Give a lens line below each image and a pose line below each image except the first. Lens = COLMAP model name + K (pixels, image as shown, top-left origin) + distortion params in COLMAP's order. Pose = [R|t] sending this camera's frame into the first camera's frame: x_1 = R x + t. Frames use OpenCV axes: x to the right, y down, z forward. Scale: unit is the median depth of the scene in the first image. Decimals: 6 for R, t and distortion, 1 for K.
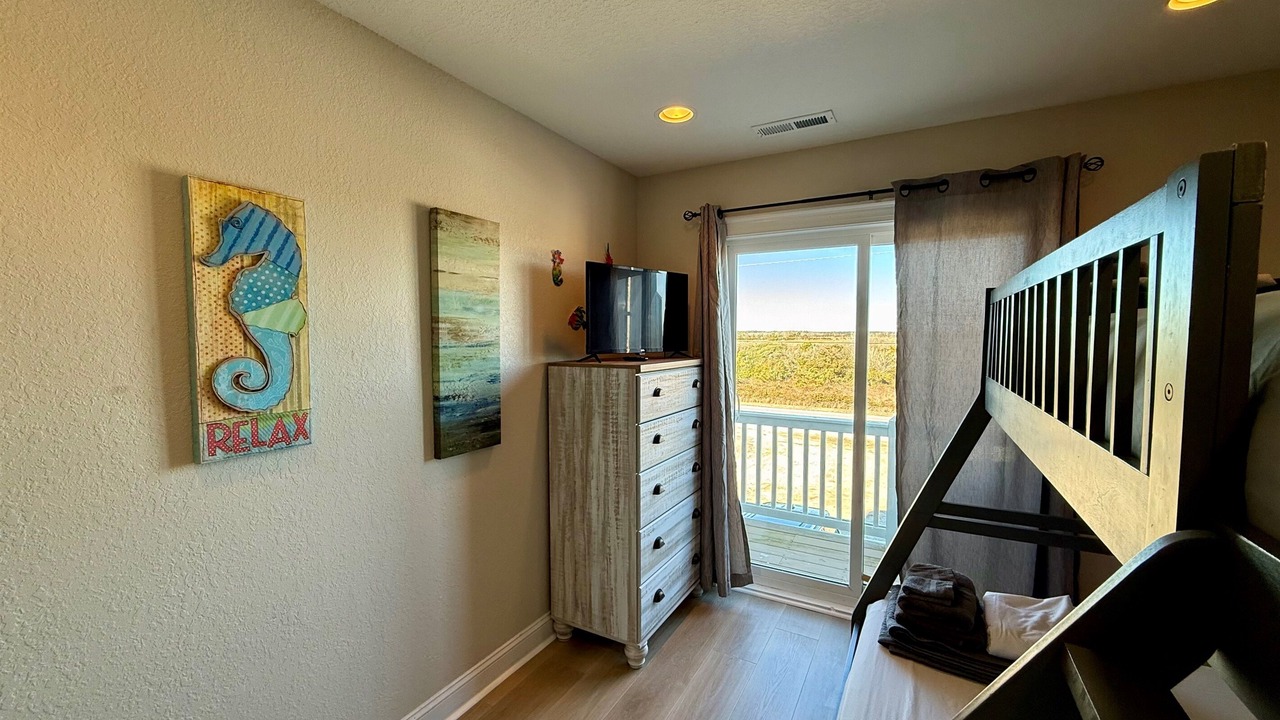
lens RADIAL K [[504.5, 0, 635.5], [0, 504.5, 358.2], [0, 0, 1]] dist [0.000450, 0.000095]
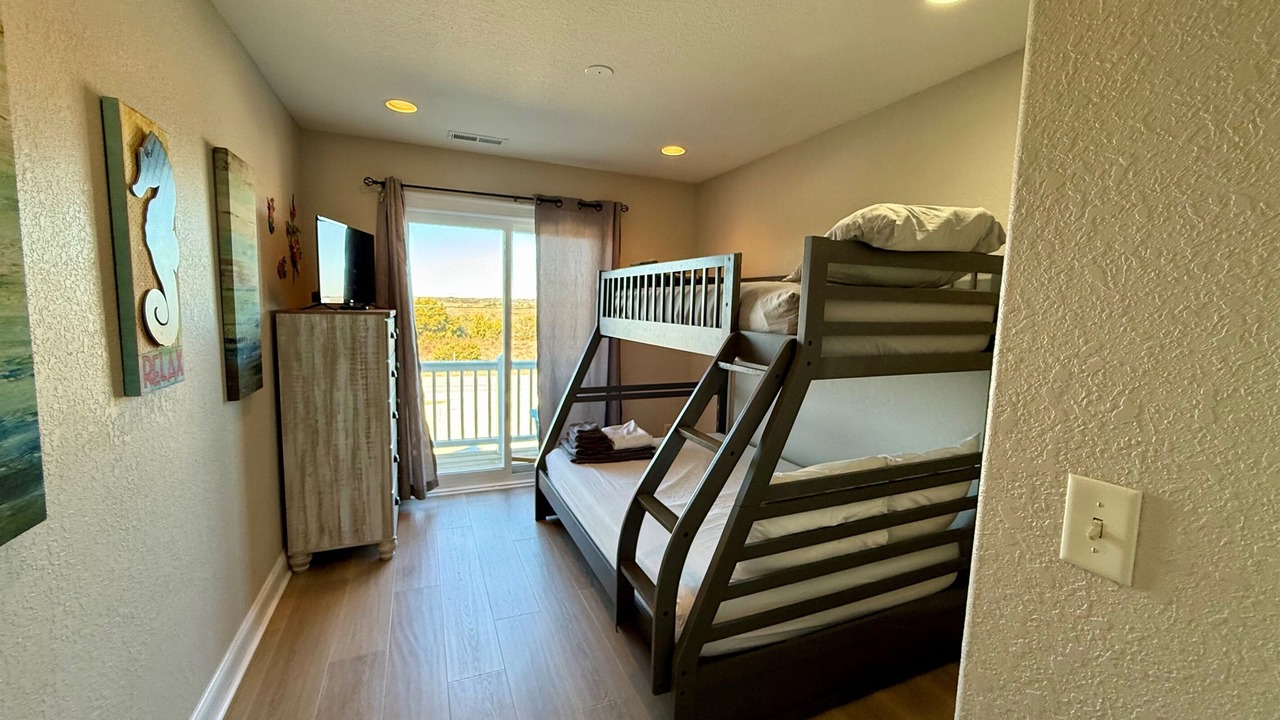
lens RADIAL K [[504.5, 0, 635.5], [0, 504.5, 358.2], [0, 0, 1]] dist [0.000450, 0.000095]
pose [[0.612393, -0.064927, 0.787883, -0.558137], [0.008807, 0.997120, 0.075324, 0.036377], [-0.790505, -0.039189, 0.611201, -0.208103]]
